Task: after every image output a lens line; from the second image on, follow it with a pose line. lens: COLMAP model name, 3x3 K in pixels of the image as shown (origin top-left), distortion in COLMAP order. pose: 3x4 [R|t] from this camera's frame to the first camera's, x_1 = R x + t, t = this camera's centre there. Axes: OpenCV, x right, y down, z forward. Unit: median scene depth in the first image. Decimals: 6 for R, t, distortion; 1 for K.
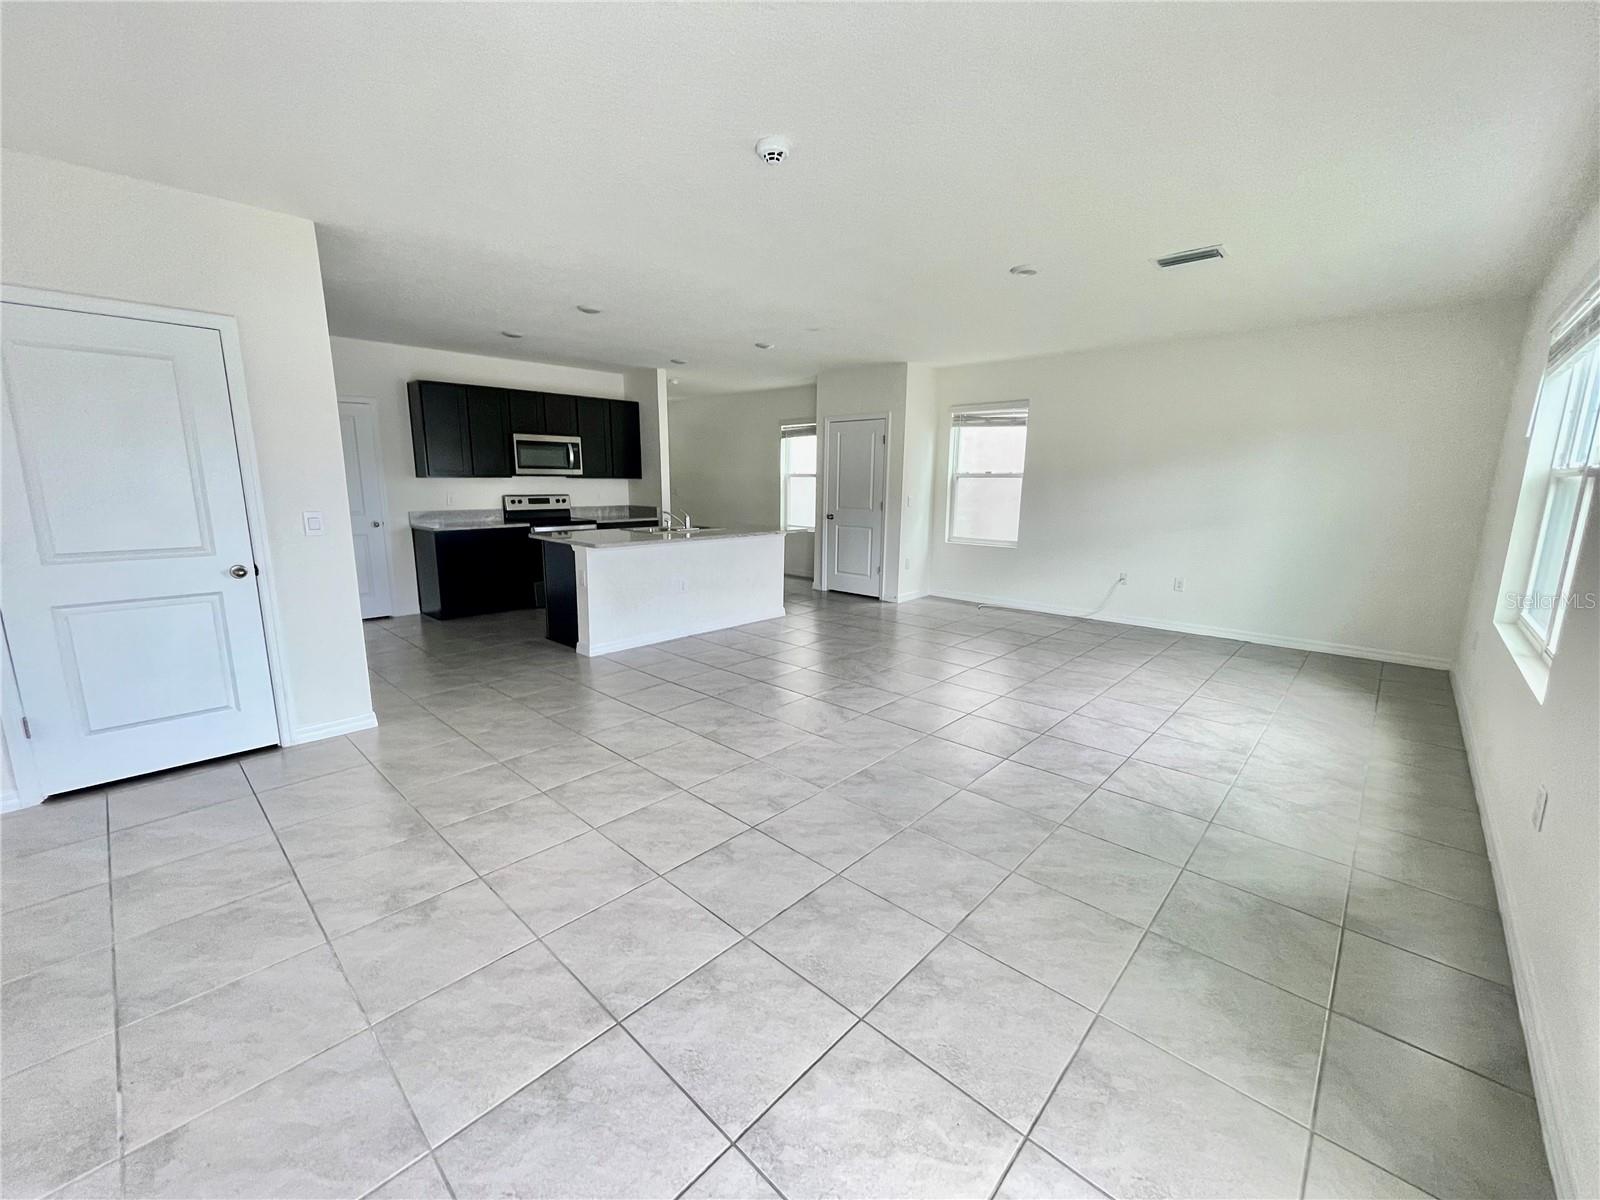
lens RADIAL K [[639.6, 0, 800.0], [0, 639.6, 600.0], [0, 0, 1]] dist [-0.000091, -0.000031]
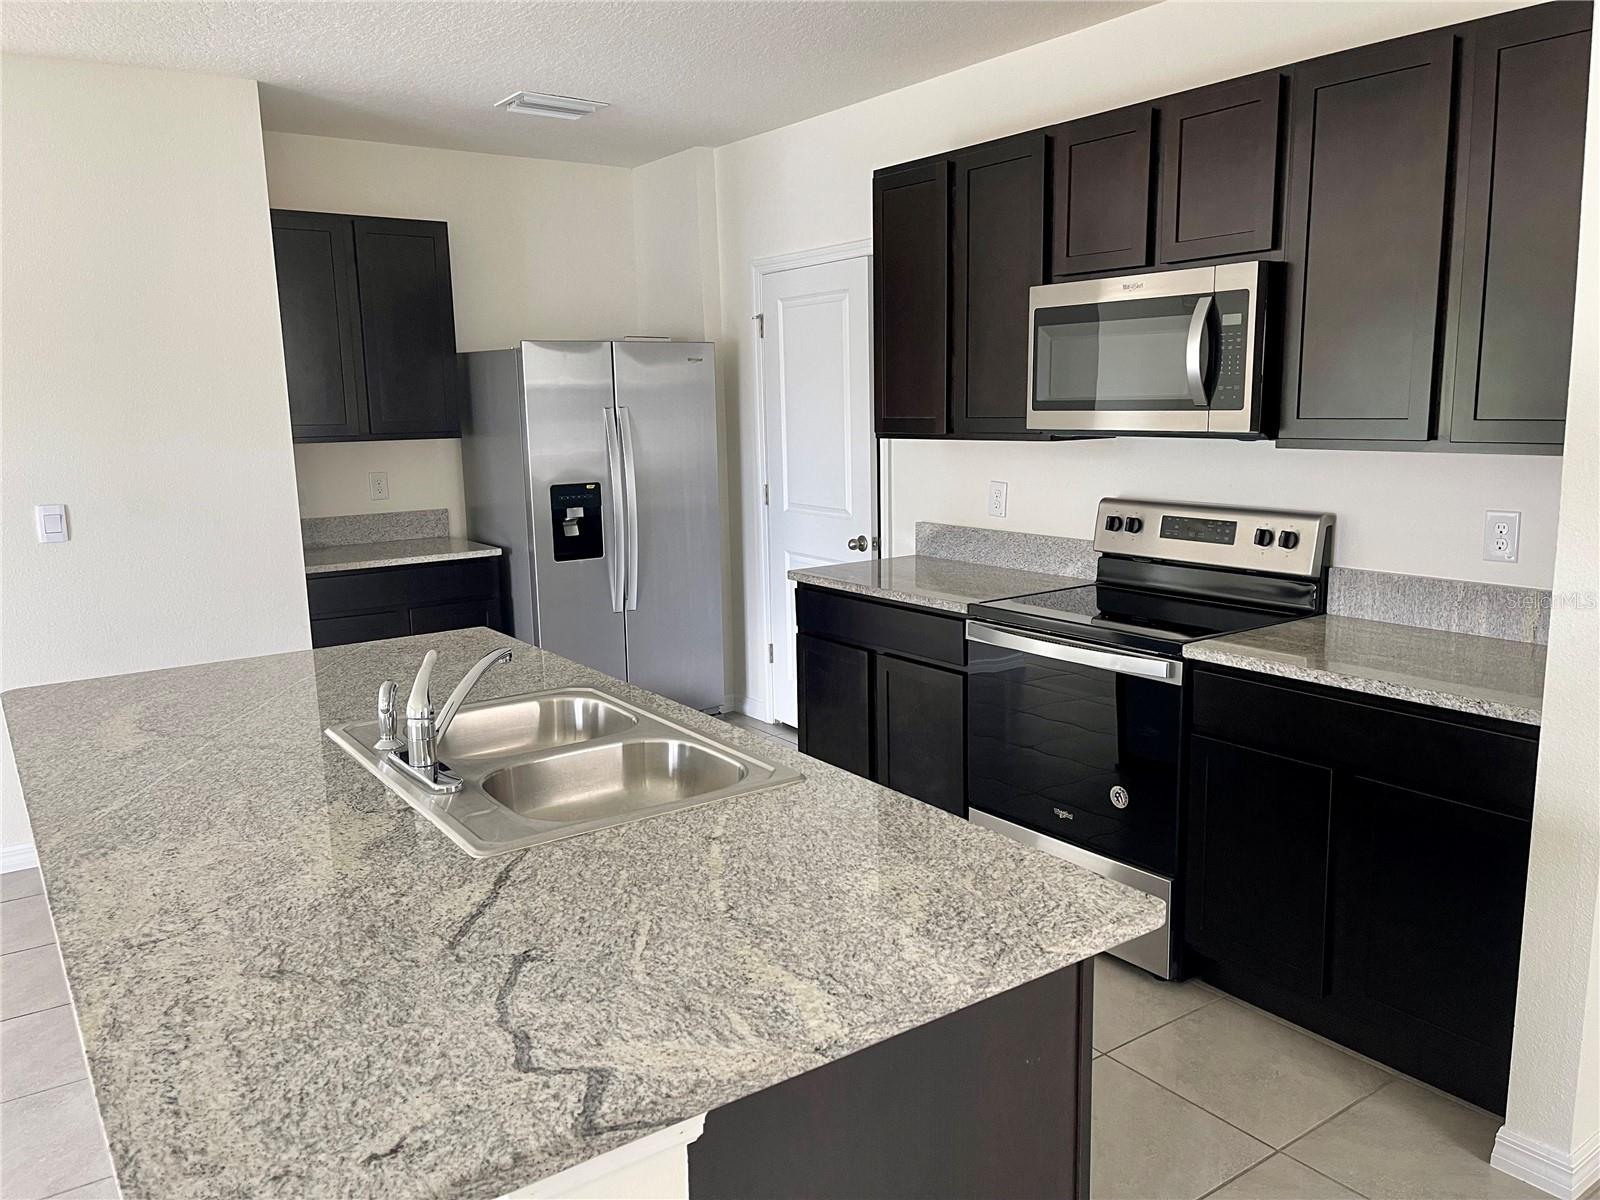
lens RADIAL K [[1220.0, 0, 796.1], [0, 1220.0, 603.5], [0, 0, 1]] dist [0.056134, -0.073831]
pose [[-0.205142, 0.163036, -0.965058, 0.110345], [-0.165929, 0.965961, 0.198460, -0.202380], [0.964564, 0.200844, -0.171106, 0.958569]]
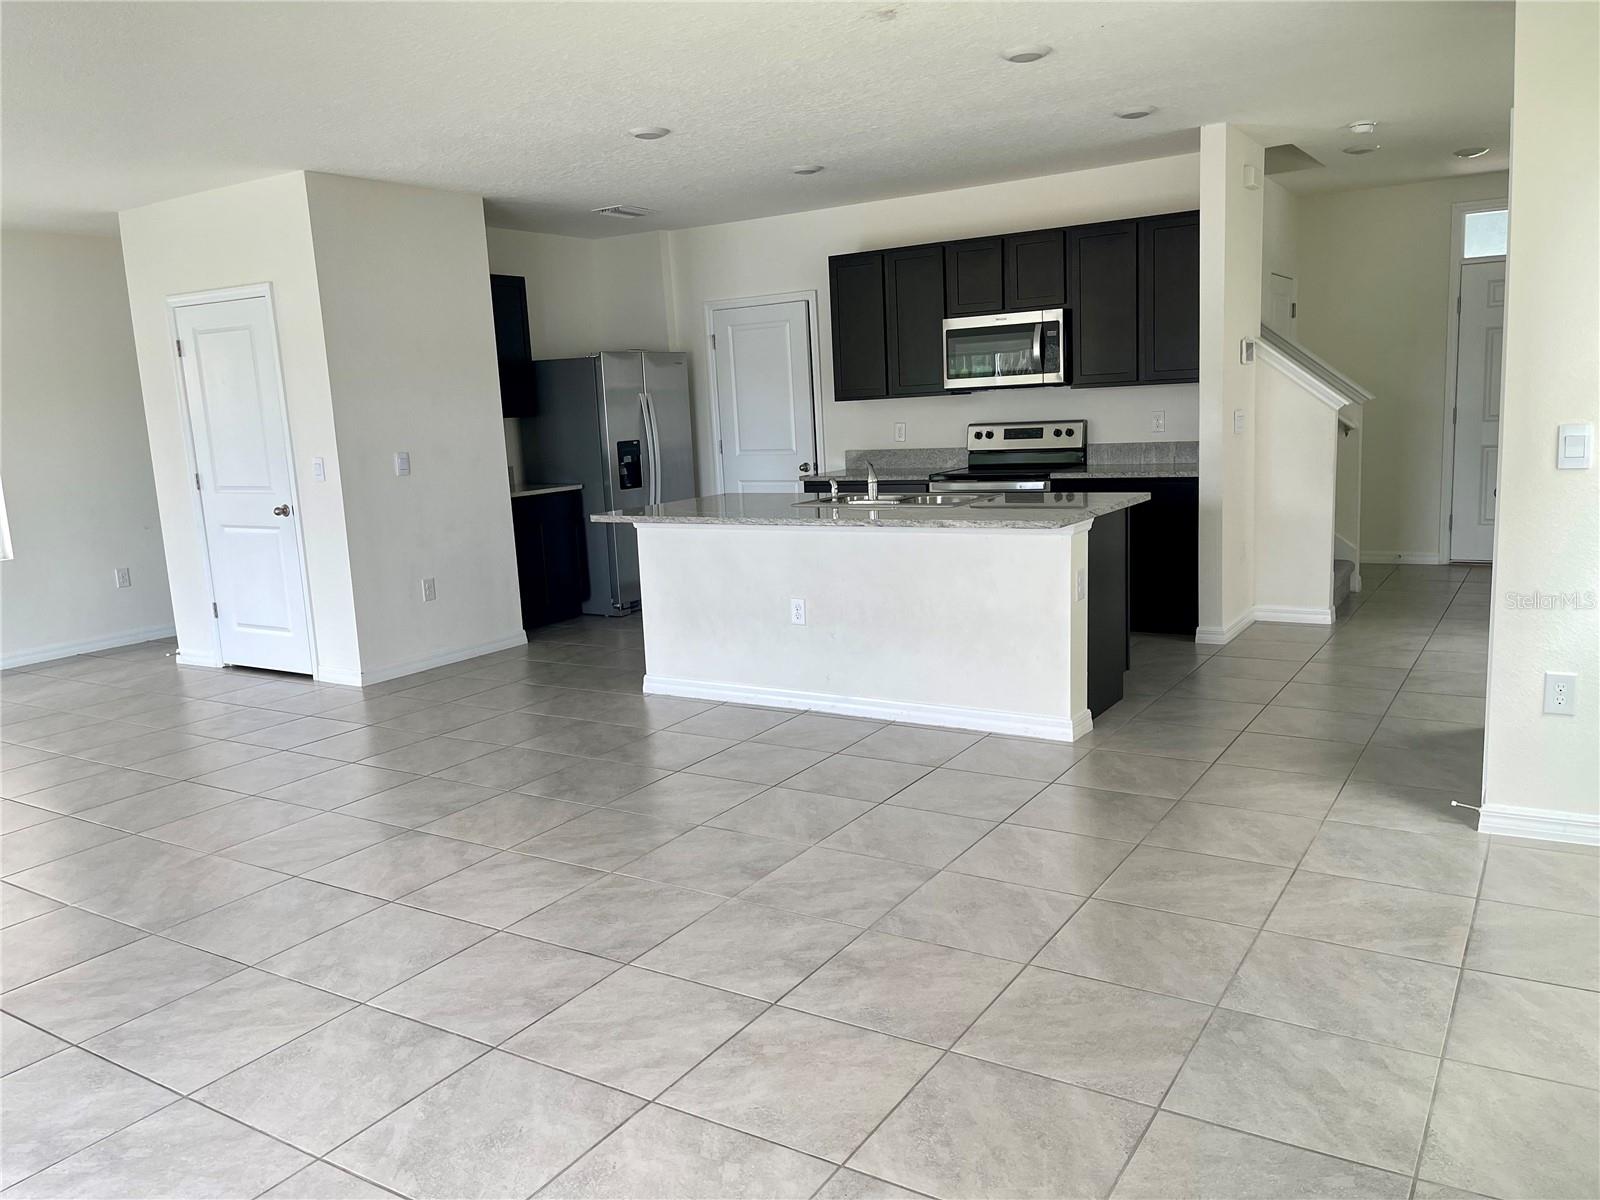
lens RADIAL K [[1220.0, 0, 796.1], [0, 1220.0, 603.5], [0, 0, 1]] dist [0.056134, -0.073831]
pose [[0.176120, 0.145325, -0.973582, 0.608482], [-0.133855, 0.983391, 0.122574, -0.117031], [0.975225, 0.108731, 0.192648, 0.642204]]
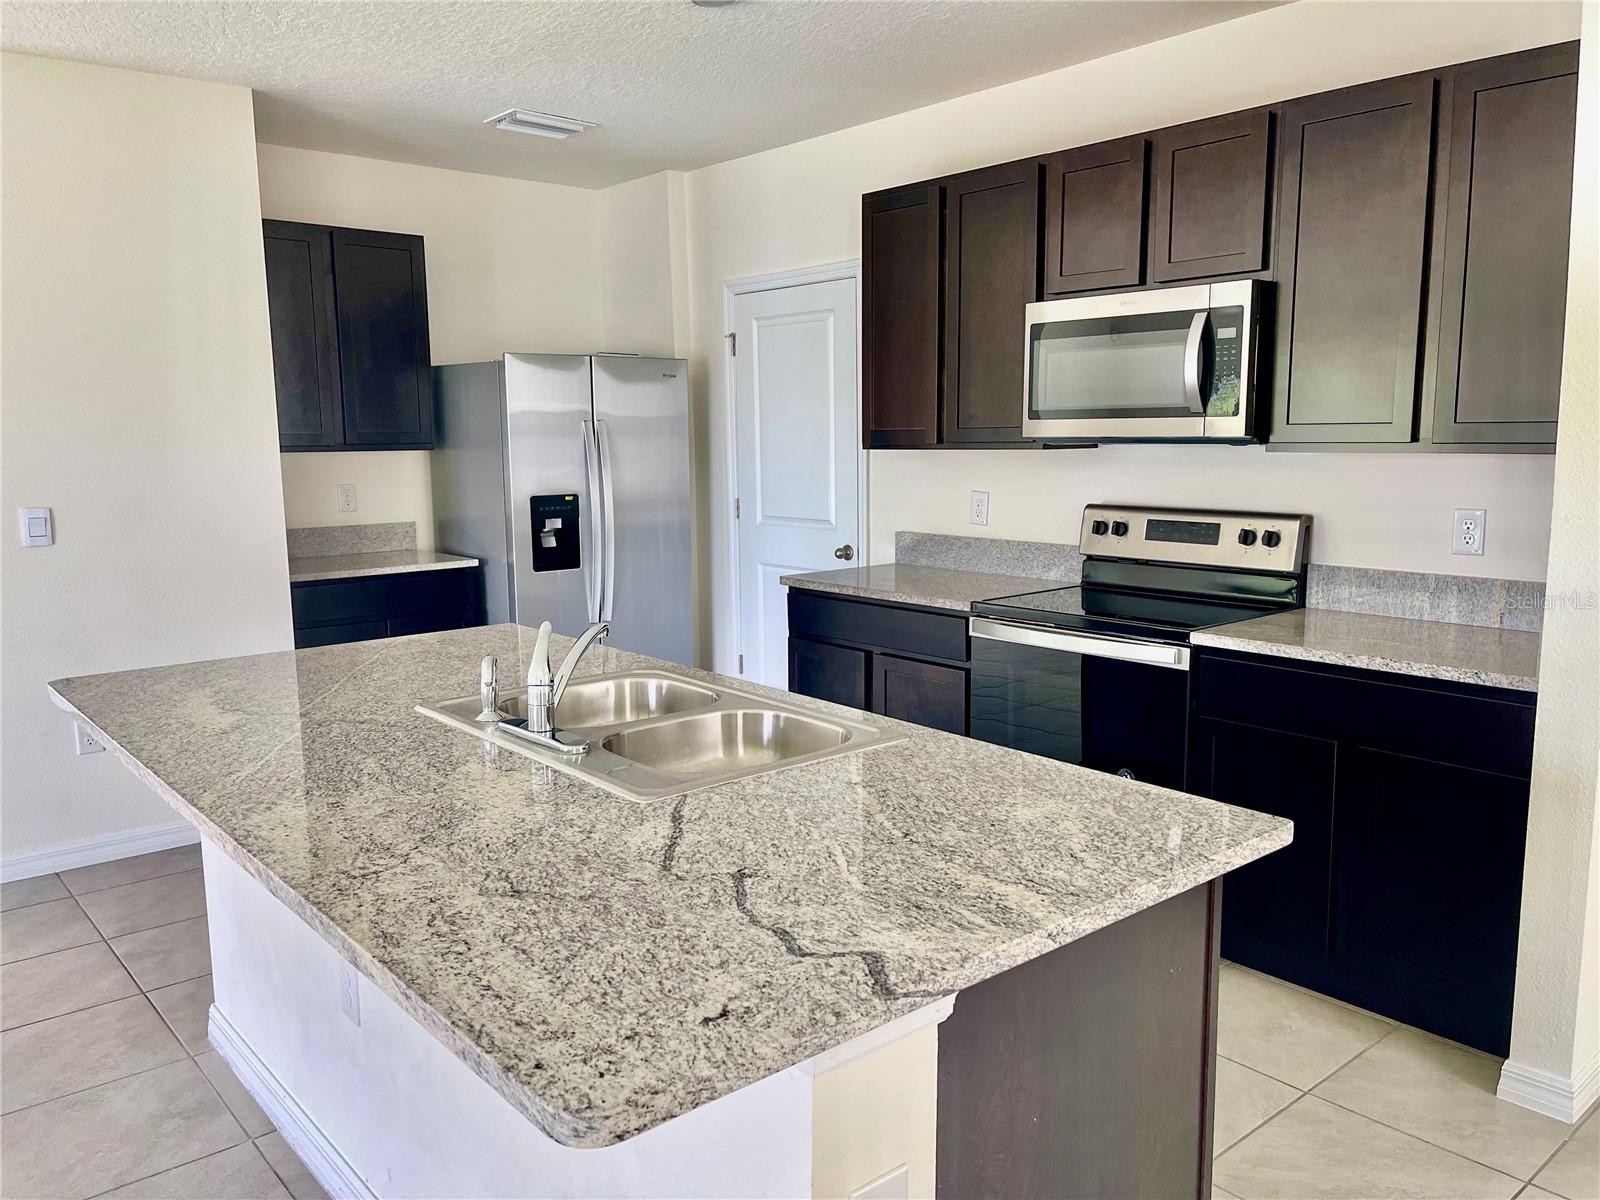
lens RADIAL K [[1220.6, 0, 800.0], [0, 1220.6, 600.0], [0, 0, 1]] dist [0.051077, -0.064551]
pose [[-0.113213, 0.132109, -0.984749, 0.139389], [-0.178242, 0.972341, 0.150937, -0.181078], [0.977452, 0.192612, -0.086535, 0.913257]]
